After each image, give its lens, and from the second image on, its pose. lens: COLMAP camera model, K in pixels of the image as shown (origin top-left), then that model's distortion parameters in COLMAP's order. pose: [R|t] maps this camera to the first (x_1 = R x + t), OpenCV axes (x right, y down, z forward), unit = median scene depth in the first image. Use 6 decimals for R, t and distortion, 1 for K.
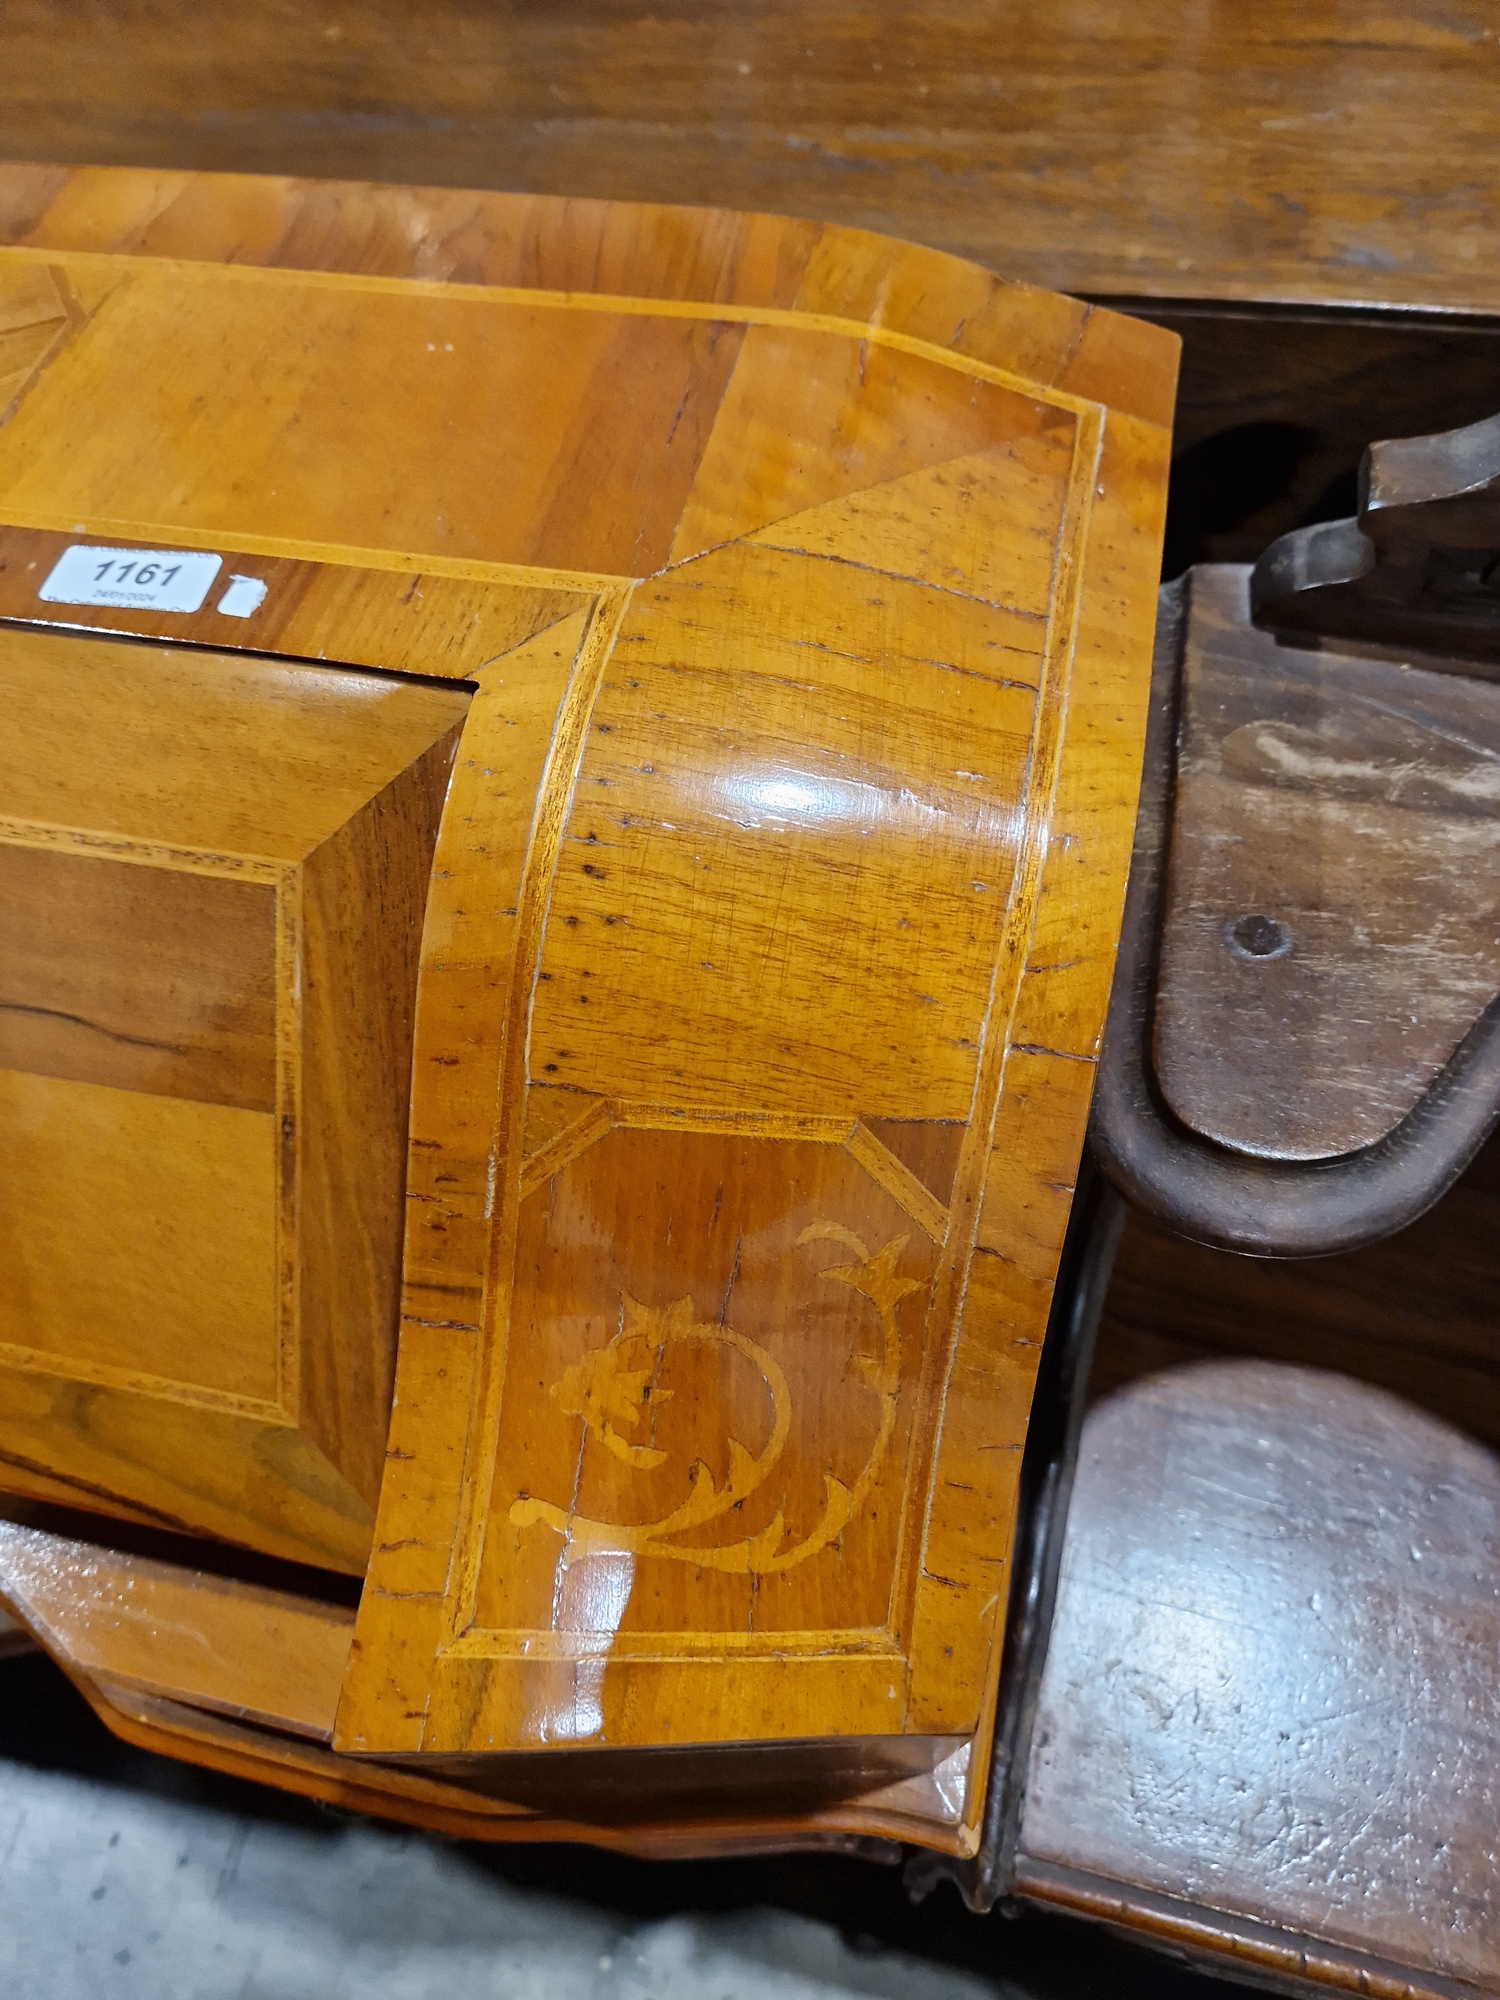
lens RADIAL K [[1350.4, 0, 750.0], [0, 1350.4, 1000.0], [0, 0, 1]] dist [0.044075, -0.057364]
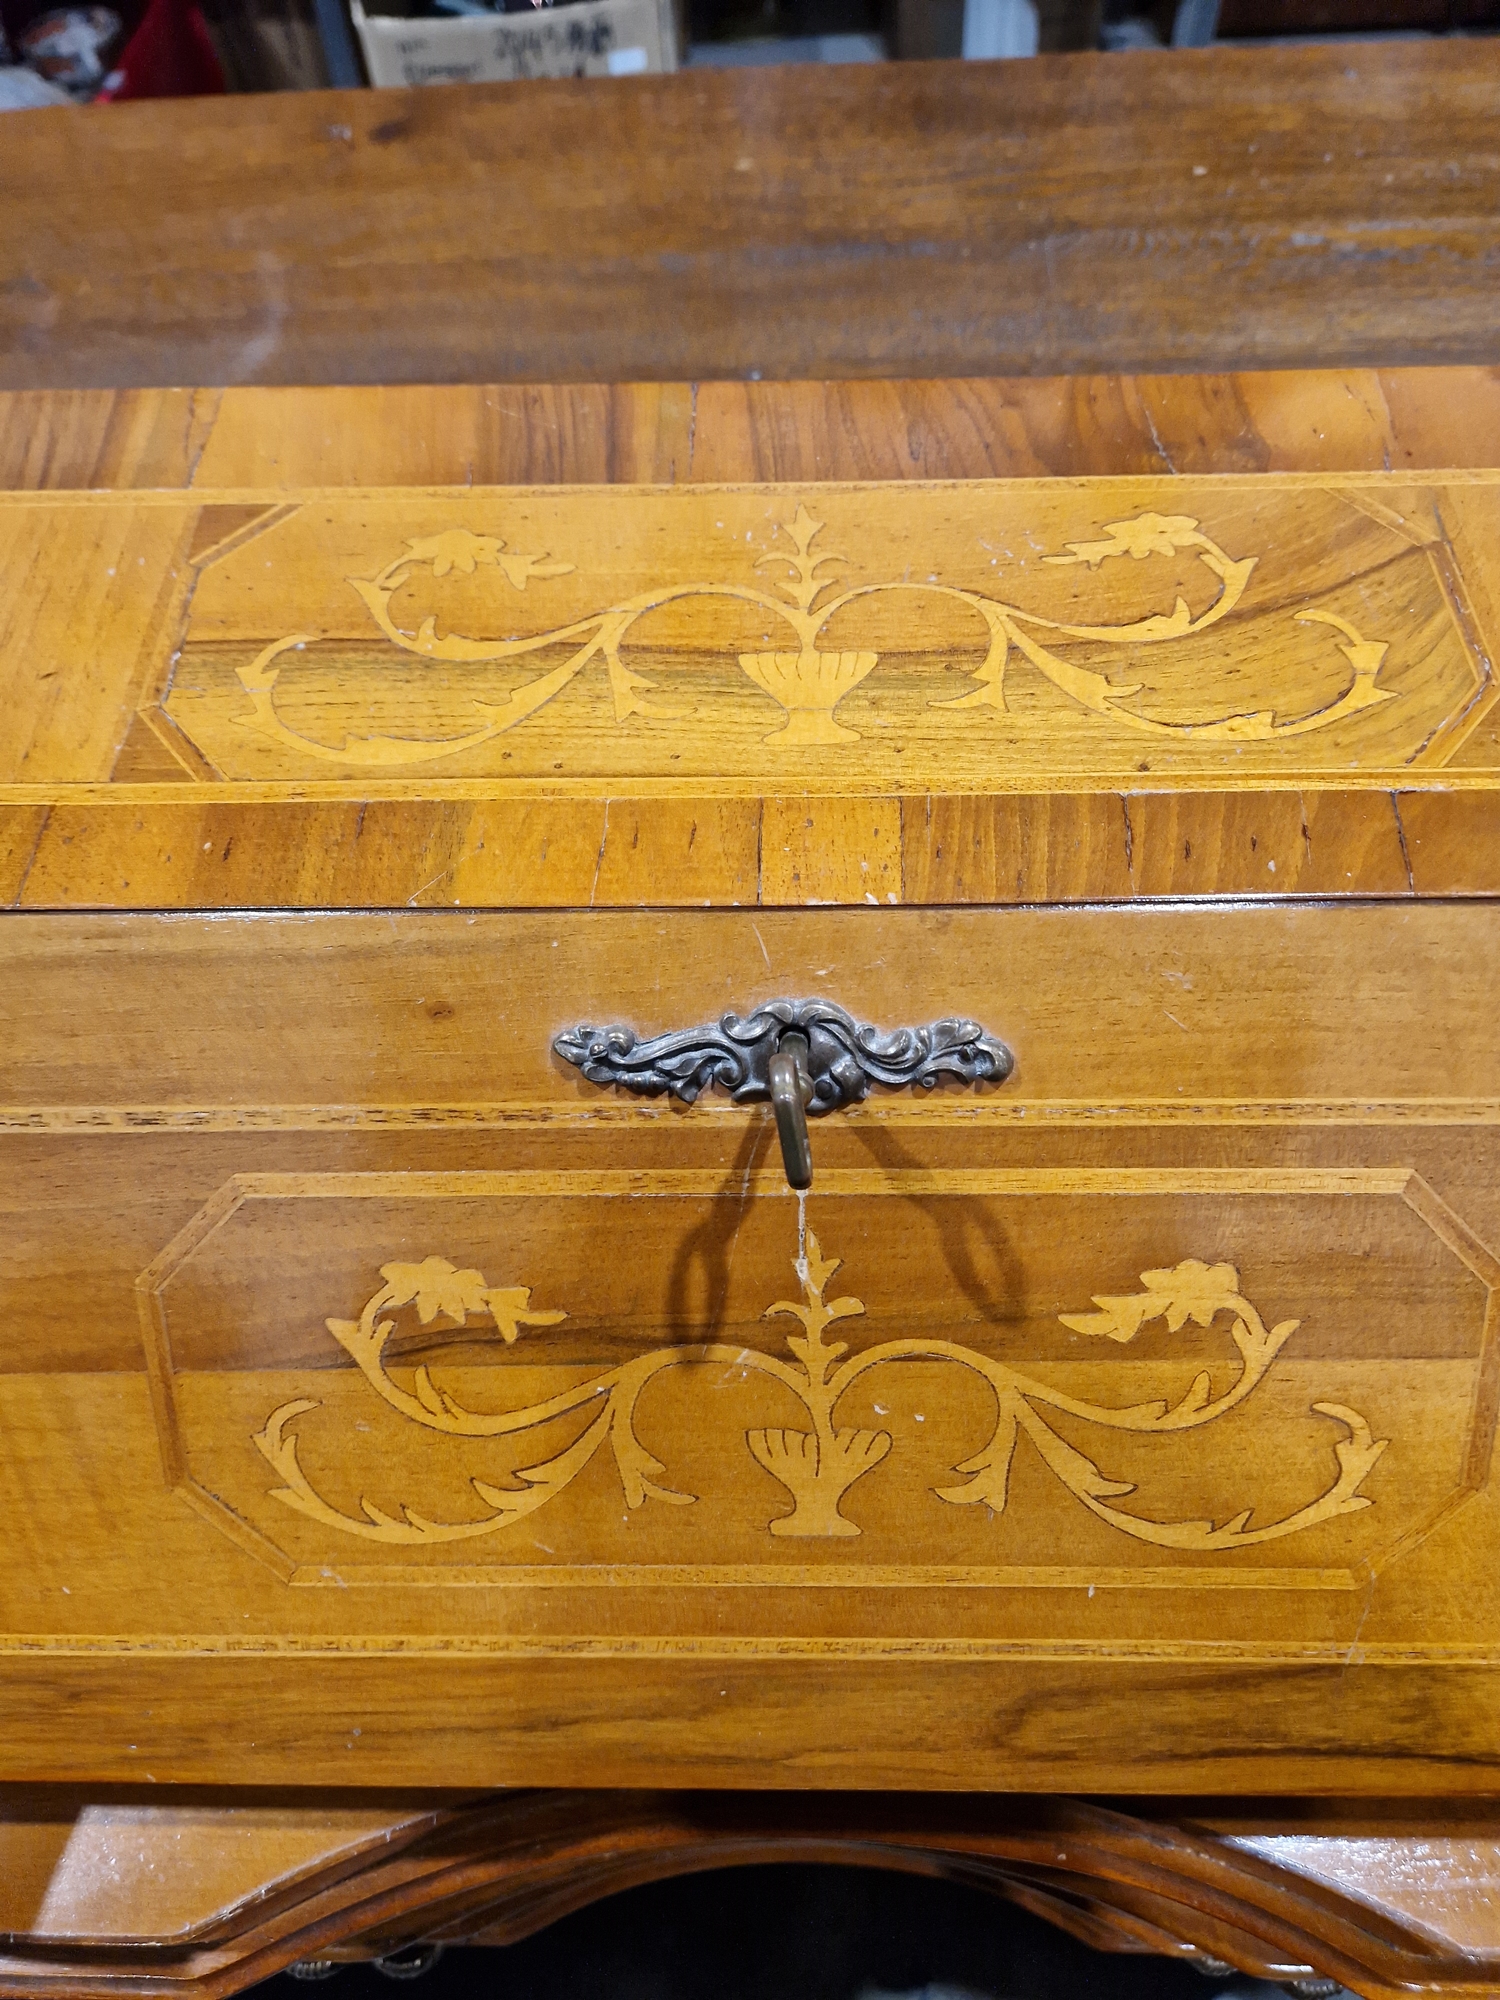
lens RADIAL K [[1340.3, 0, 764.0], [0, 1340.3, 1007.9], [0, 0, 1]] dist [0.040376, -0.045015]
pose [[0.977618, -0.166586, 0.128503, -1.302525], [0.168442, 0.985705, -0.003640, -0.304473], [-0.126059, 0.025204, 0.991702, 0.166127]]
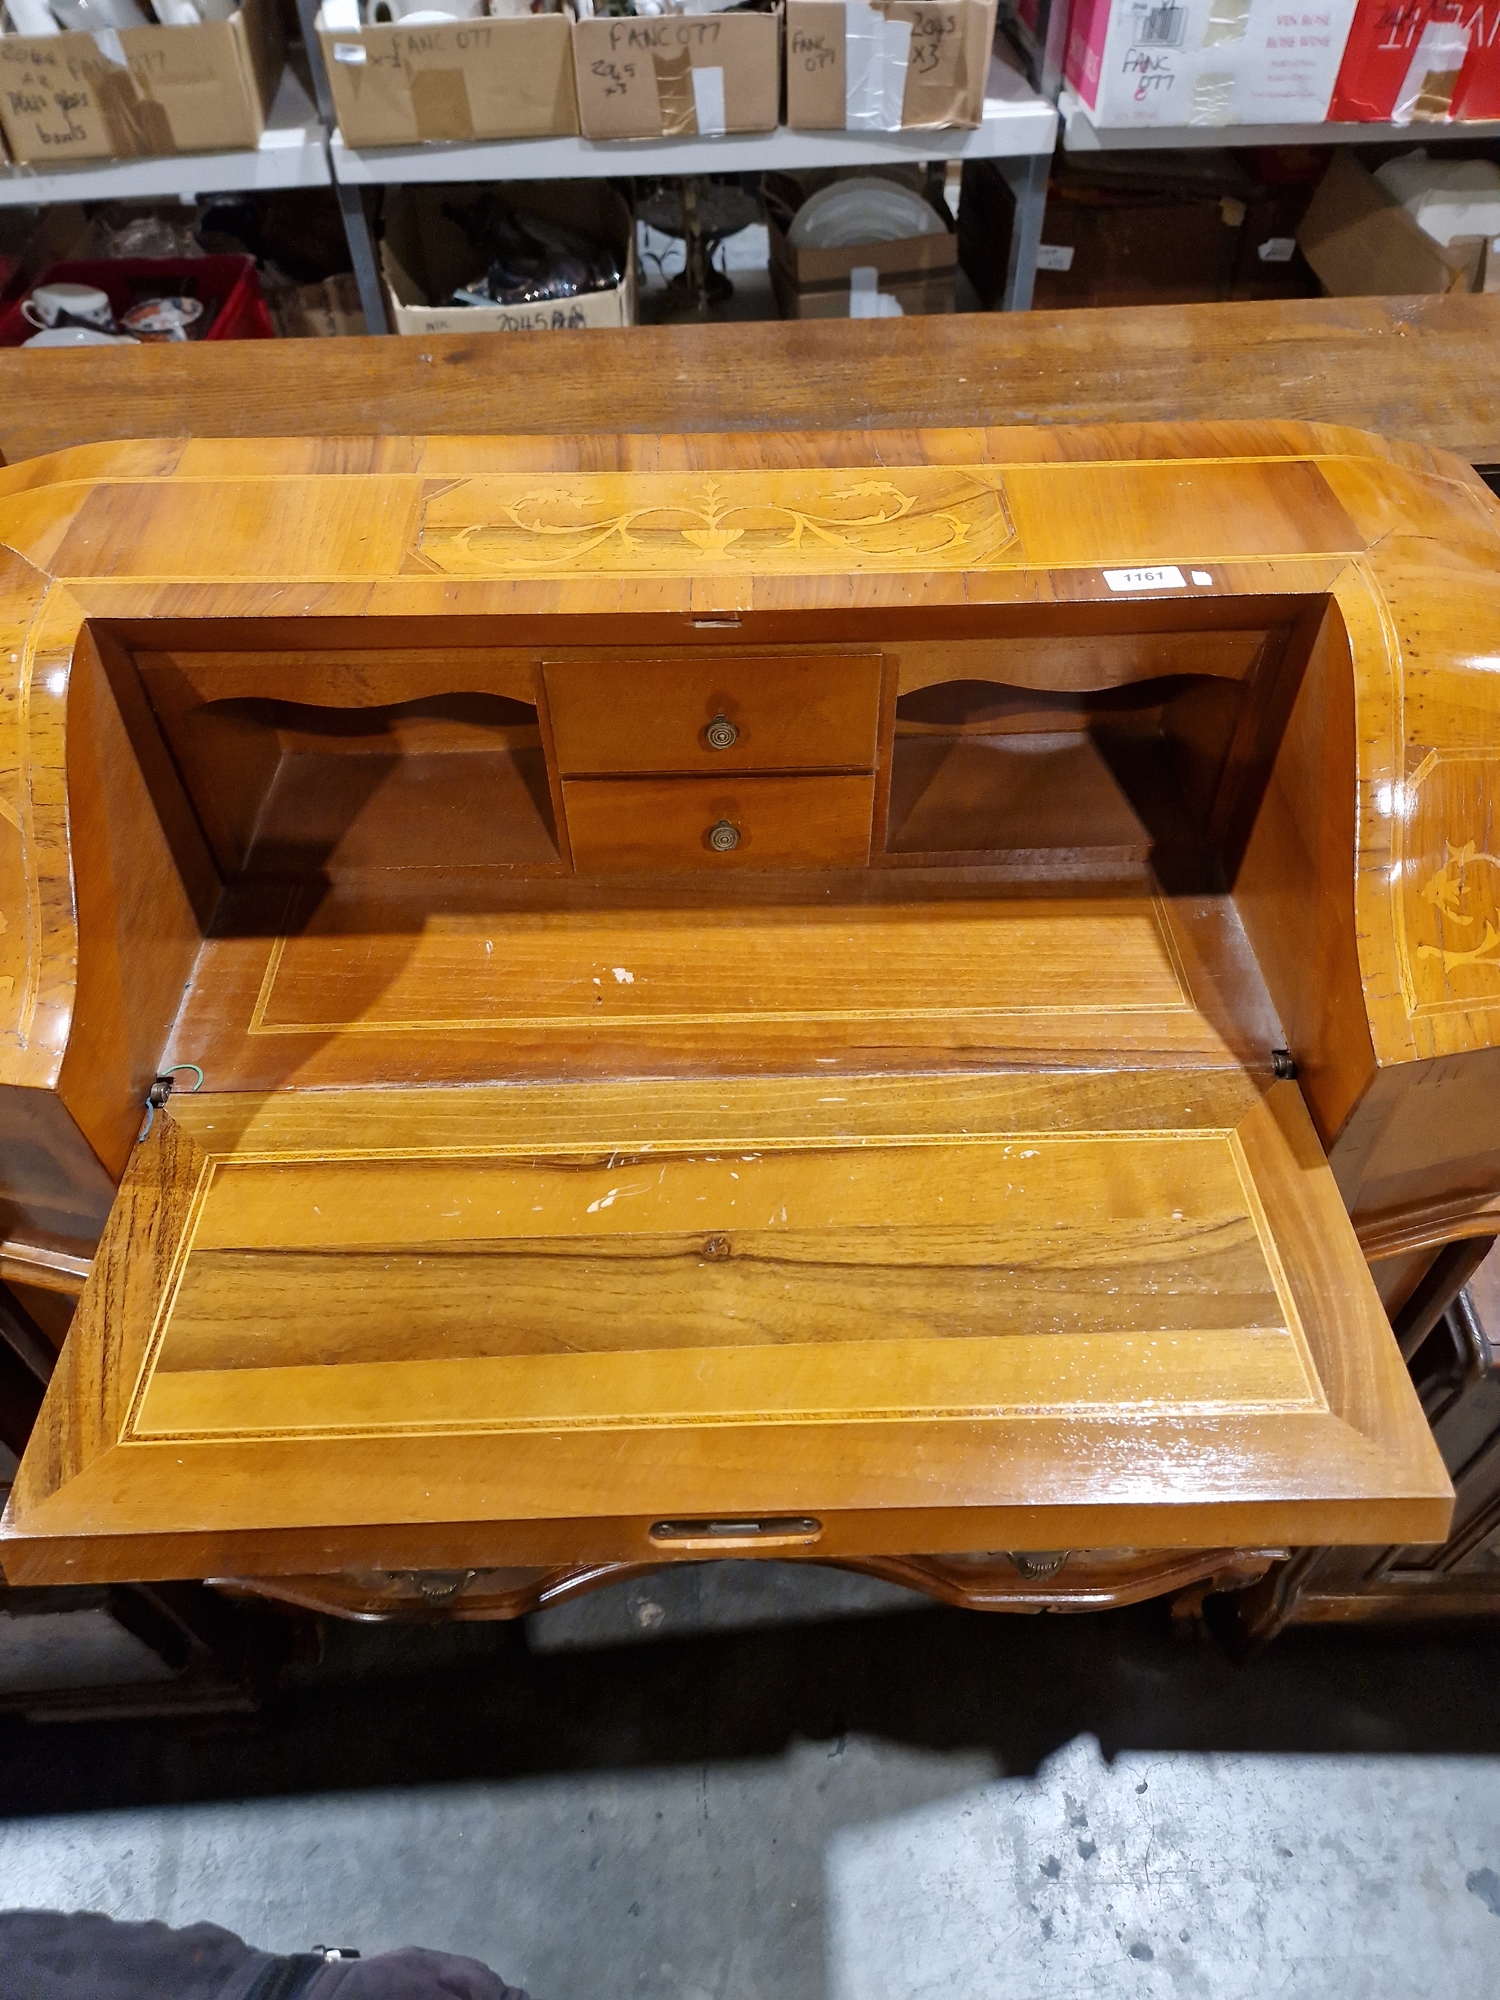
lens RADIAL K [[1314.4, 0, 754.3], [0, 1314.4, 986.7], [0, 0, 1]] dist [0.062147, -0.055101]
pose [[0.969721, -0.153679, 0.189799, -1.568665], [0.186331, 0.967976, -0.168238, 0.572981], [-0.157866, 0.198510, 0.967302, -0.850261]]
